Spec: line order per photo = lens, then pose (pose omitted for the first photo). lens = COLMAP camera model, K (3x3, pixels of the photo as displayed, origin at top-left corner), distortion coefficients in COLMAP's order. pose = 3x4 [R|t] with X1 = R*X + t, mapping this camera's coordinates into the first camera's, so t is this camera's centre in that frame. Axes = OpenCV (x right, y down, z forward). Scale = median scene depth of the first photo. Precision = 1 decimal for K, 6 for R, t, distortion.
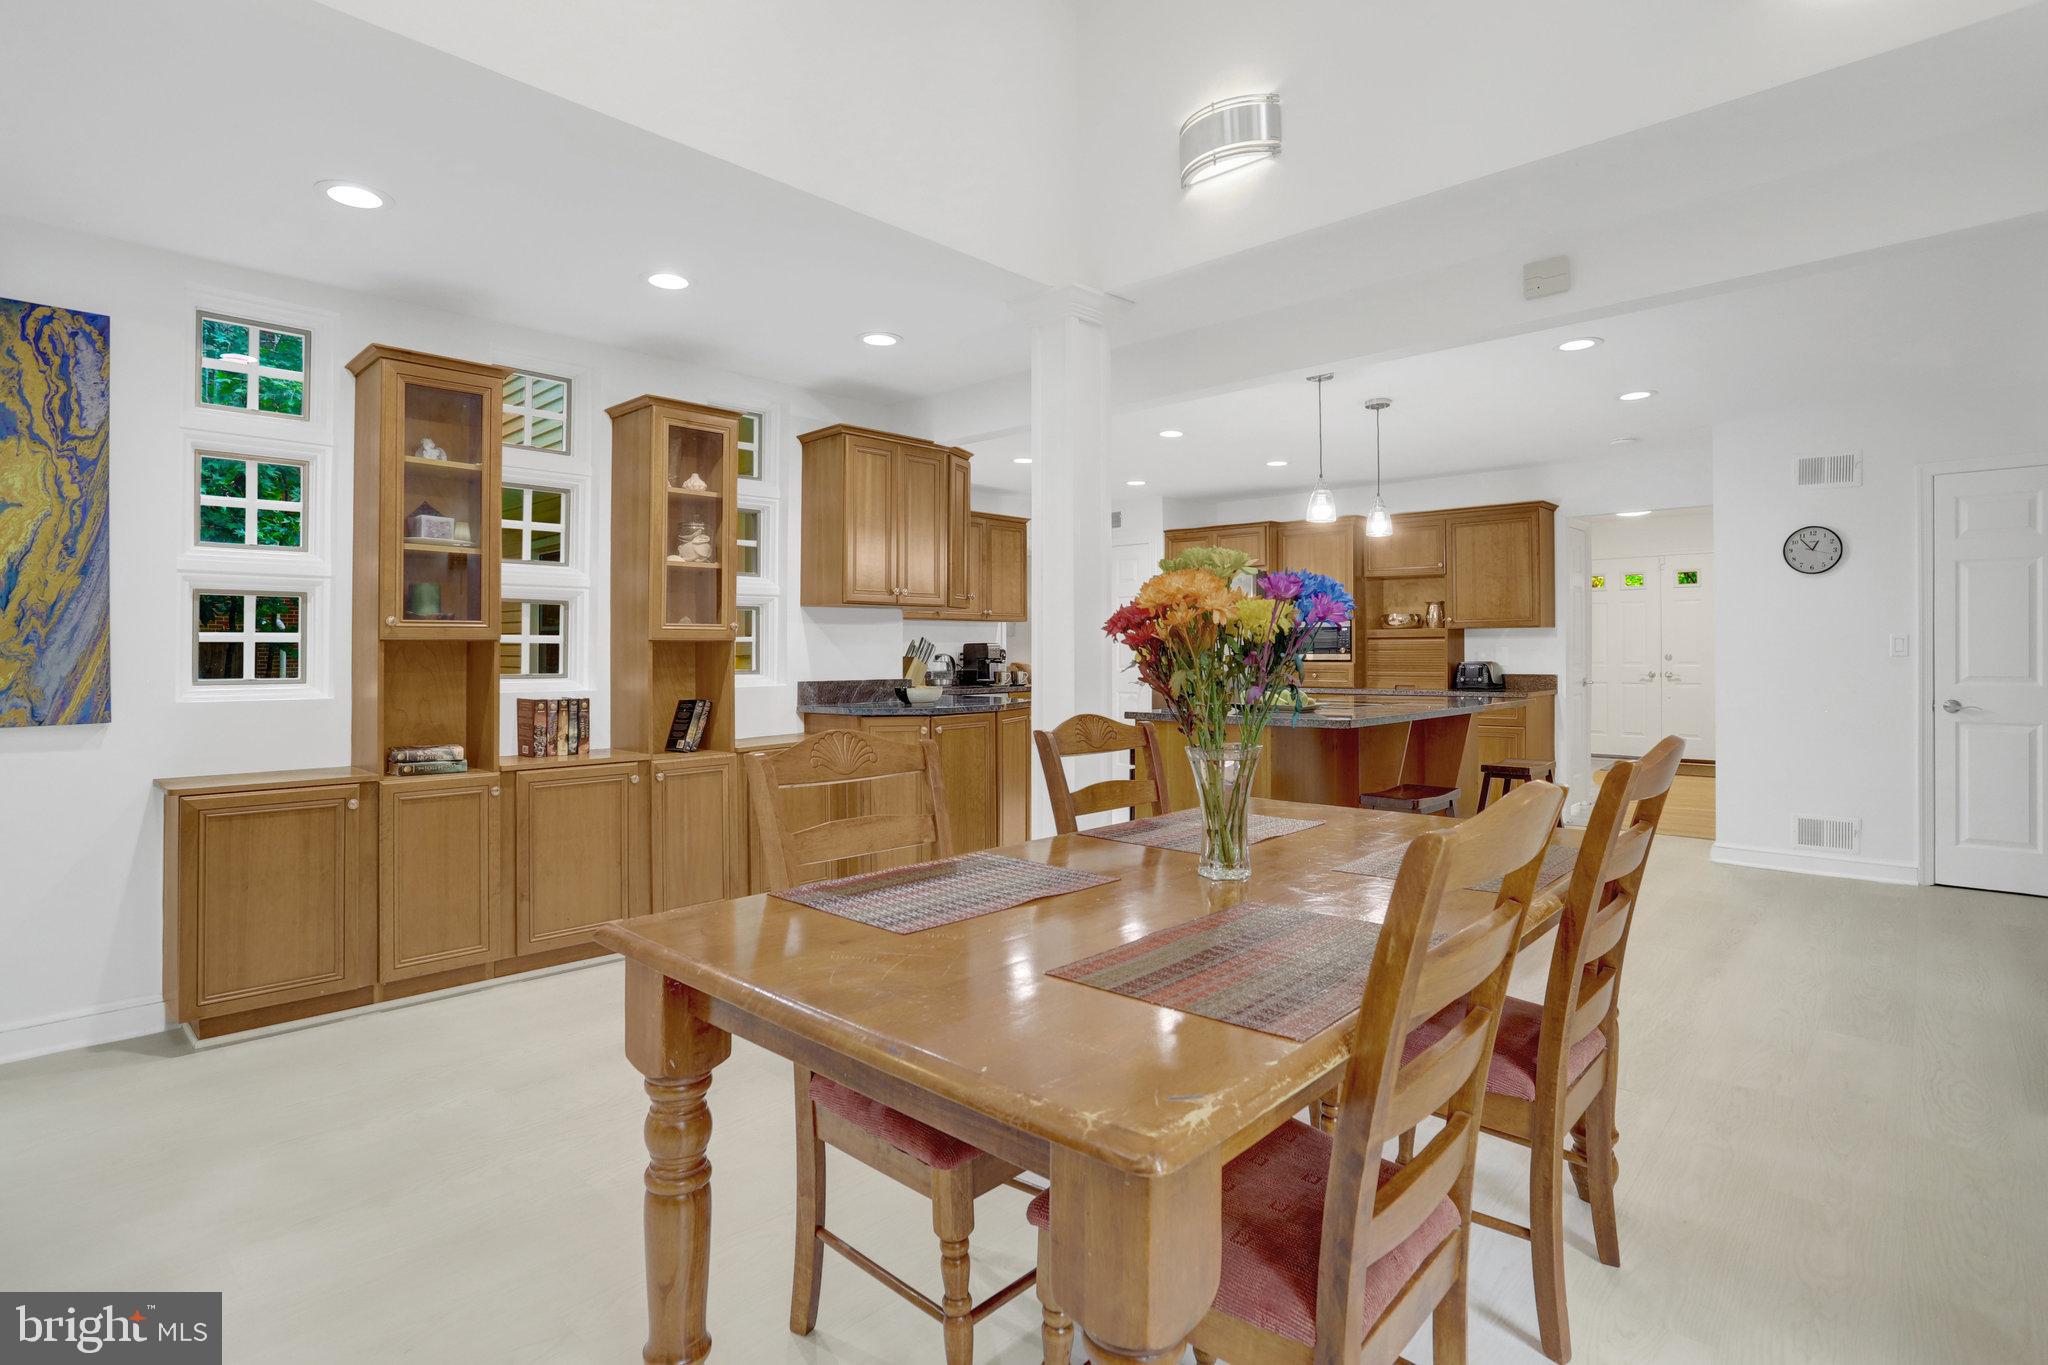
lens RADIAL K [[995.2, 0, 1013.0], [0, 995.2, 652.2], [0, 0, 1]] dist [-0.065468, 0.023574]
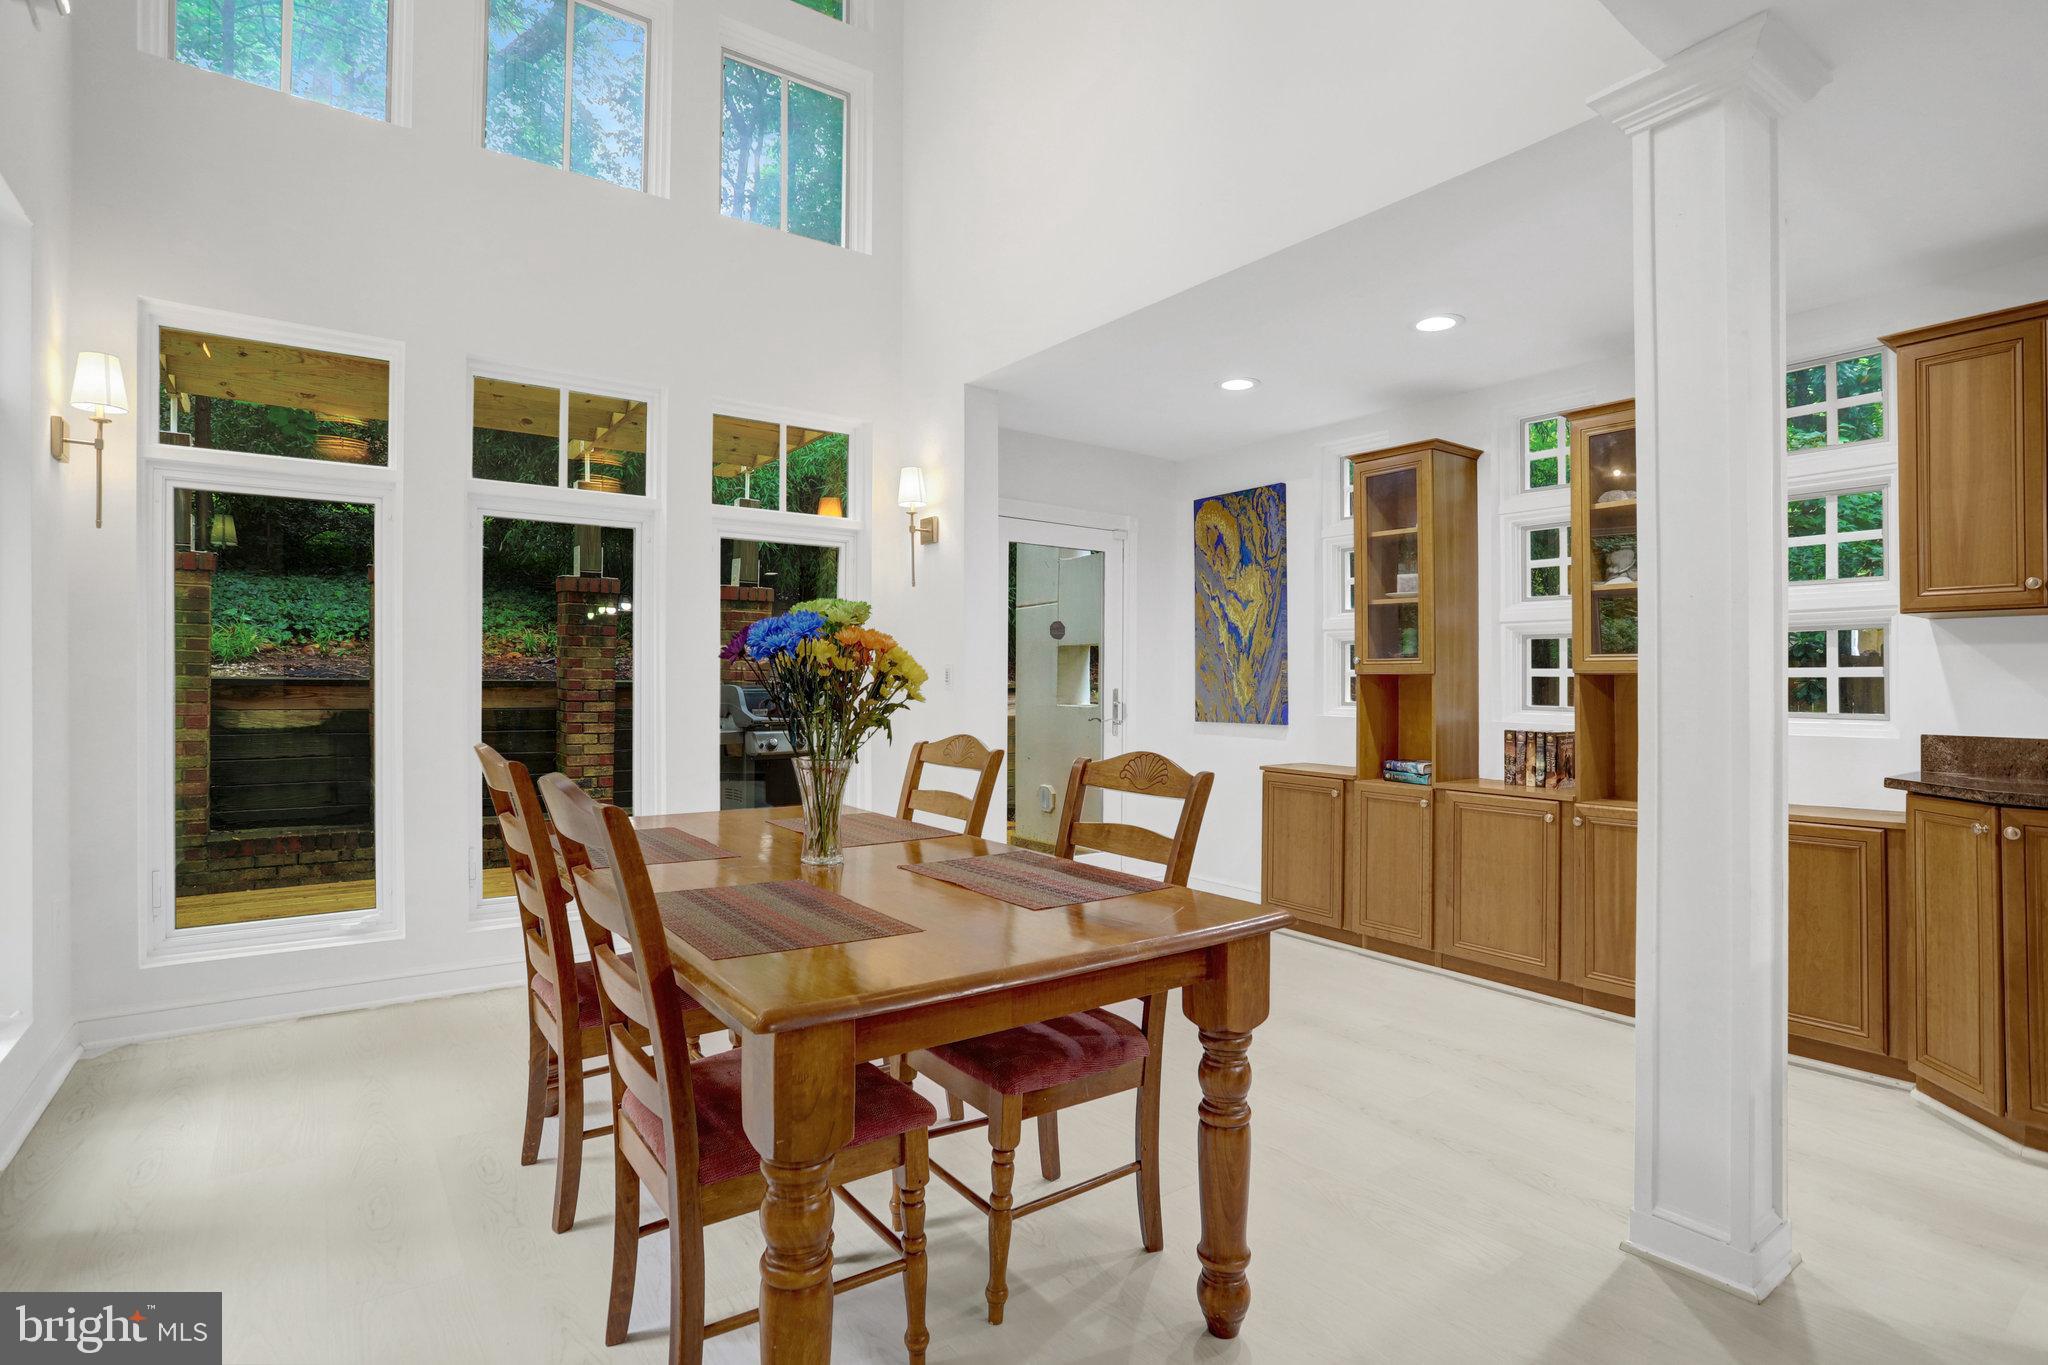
lens RADIAL K [[995.2, 0, 1040.5], [0, 995.2, 679.5], [0, 0, 1]] dist [-0.065468, 0.023574]
pose [[-0.180292, -0.001096, -0.983613, 0.634748], [-0.008566, 0.999963, 0.000456, -0.002183], [0.983576, 0.008507, -0.180295, 0.679616]]
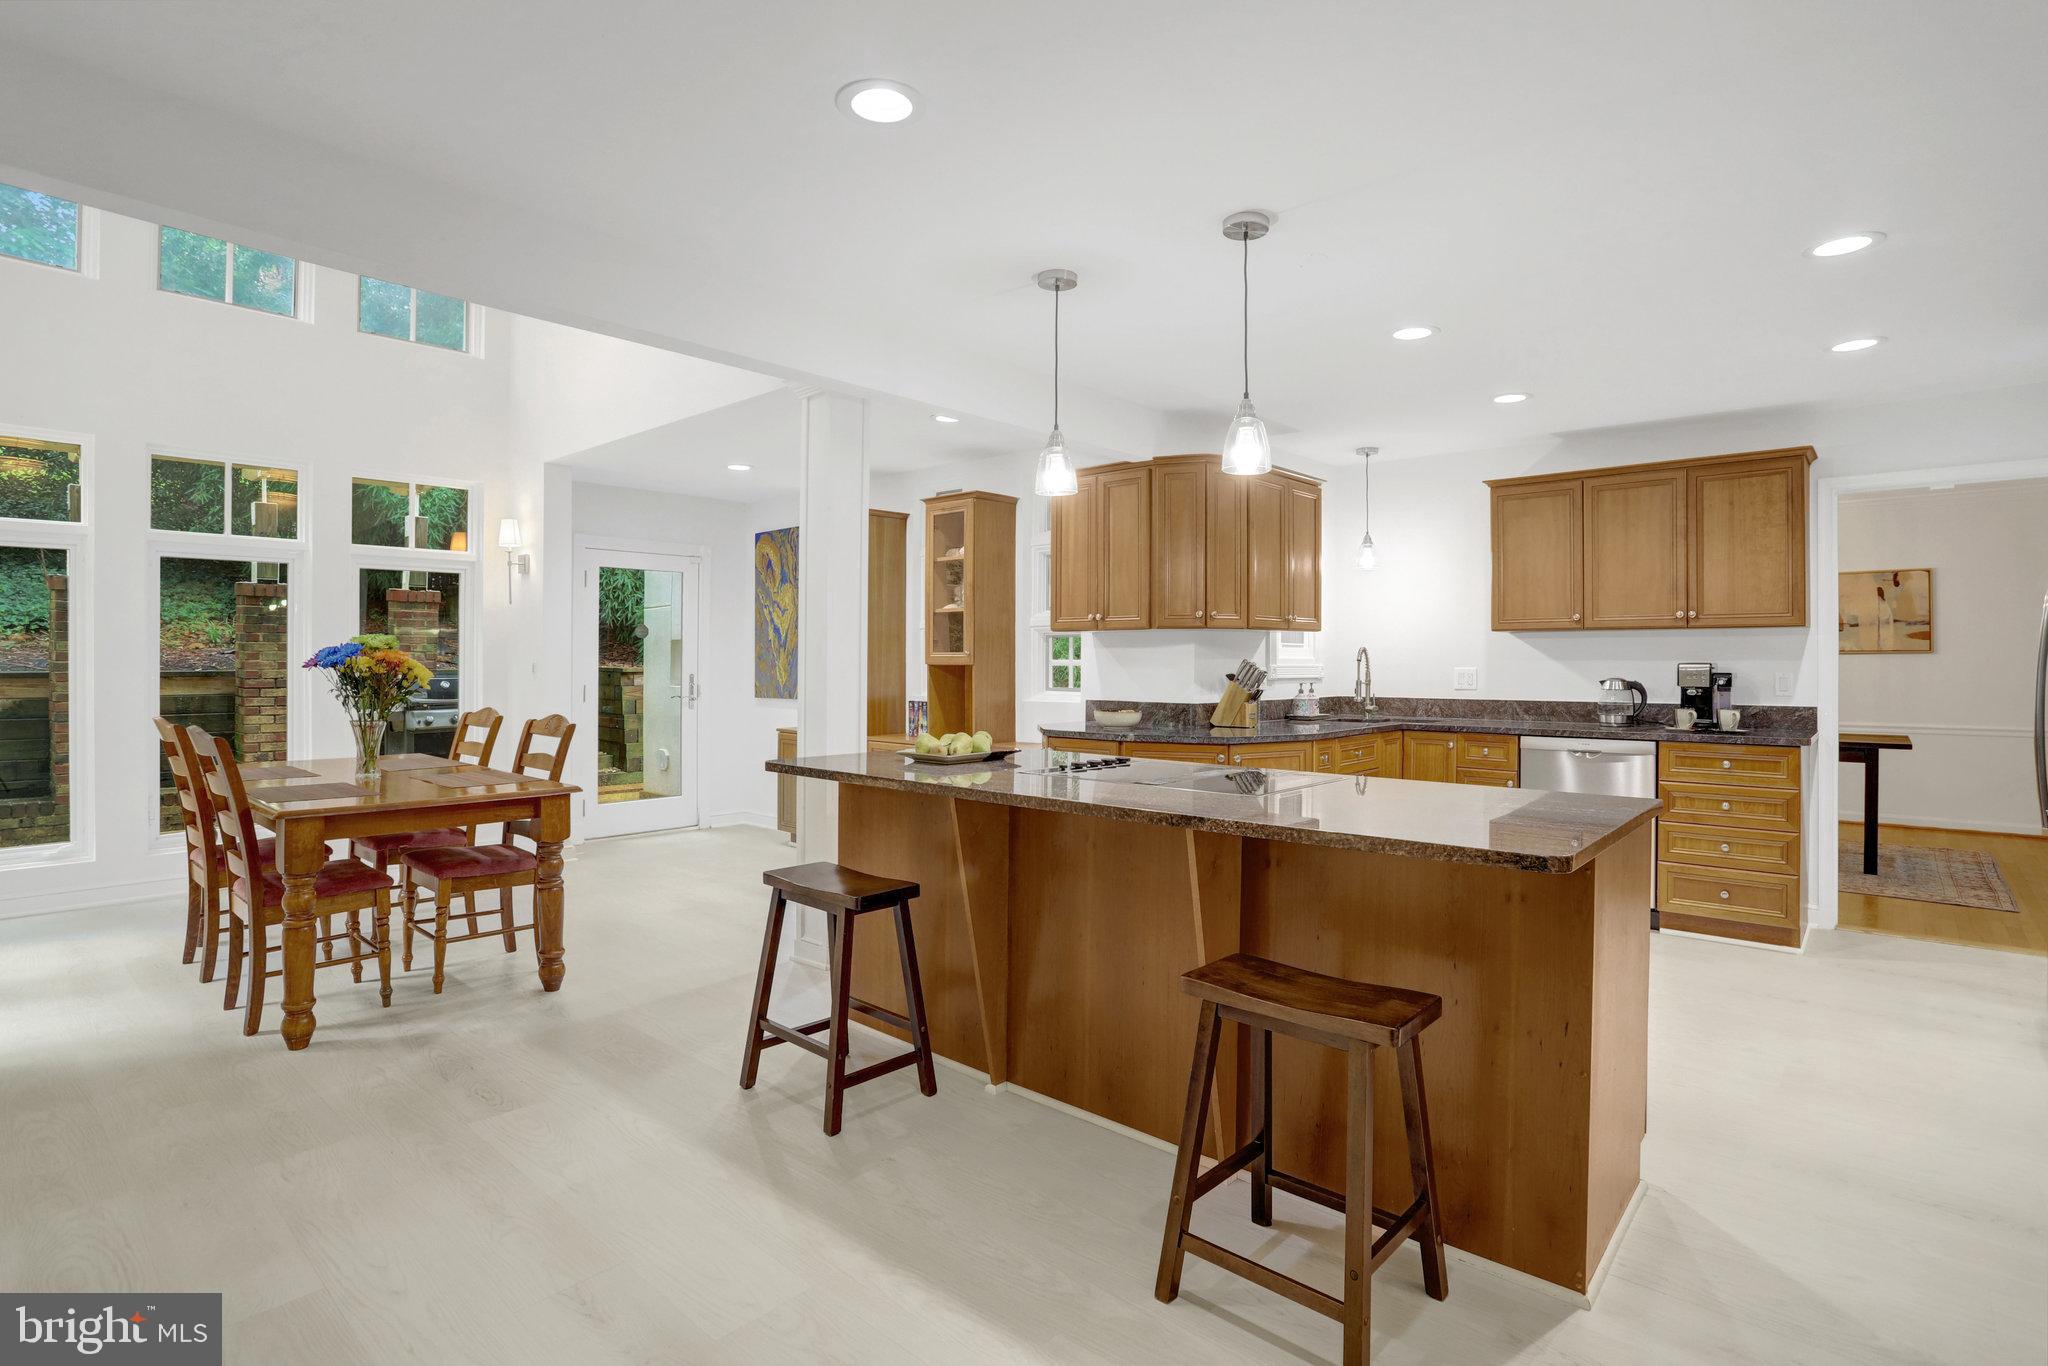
lens RADIAL K [[995.2, 0, 1026.2], [0, 995.2, 641.2], [0, 0, 1]] dist [-0.065468, 0.023574]
pose [[0.030348, -0.015258, -0.999423, 1.122204], [-0.000080, 0.999883, -0.015268, -0.022836], [0.999539, 0.000544, 0.030343, 1.099614]]
